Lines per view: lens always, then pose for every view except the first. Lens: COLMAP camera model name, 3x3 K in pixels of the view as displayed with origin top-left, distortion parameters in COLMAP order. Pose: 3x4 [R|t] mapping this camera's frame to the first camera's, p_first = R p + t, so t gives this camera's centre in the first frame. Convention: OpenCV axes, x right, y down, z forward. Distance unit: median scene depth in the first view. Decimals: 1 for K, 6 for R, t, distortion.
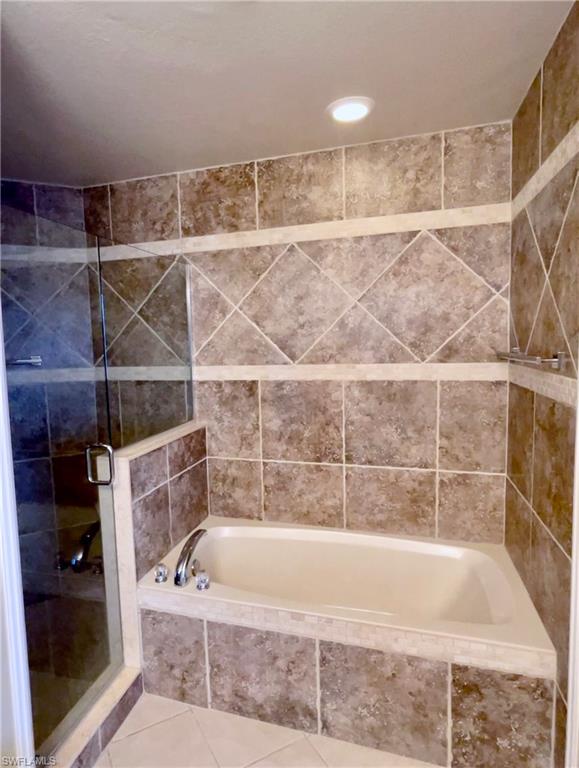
lens RADIAL K [[473.8, 0, 289.5], [0, 473.8, 382.3], [0, 0, 1]] dist [0.003574, -0.002047]
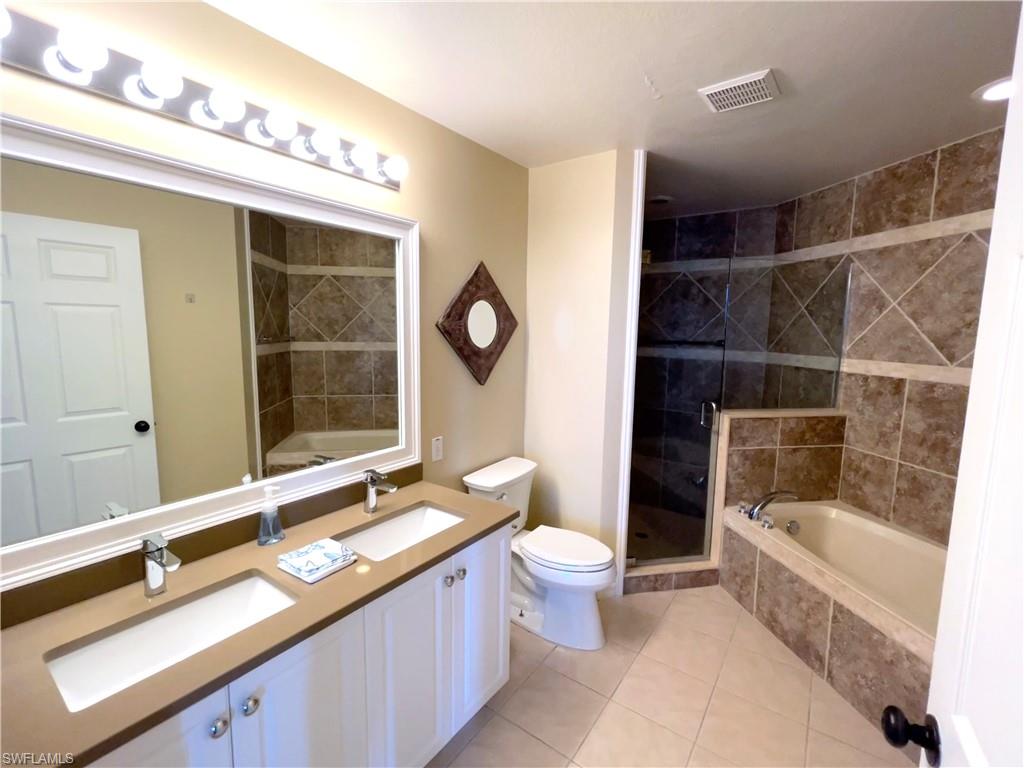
lens RADIAL K [[457.9, 0, 512.5], [0, 457.9, 380.7], [0, 0, 1]] dist [-0.003442, 0.002032]
pose [[0.467483, 0.140347, -0.872790, 0.379056], [-0.110526, 0.988849, 0.099810, -0.004901], [0.877065, 0.049806, 0.477782, -0.155577]]
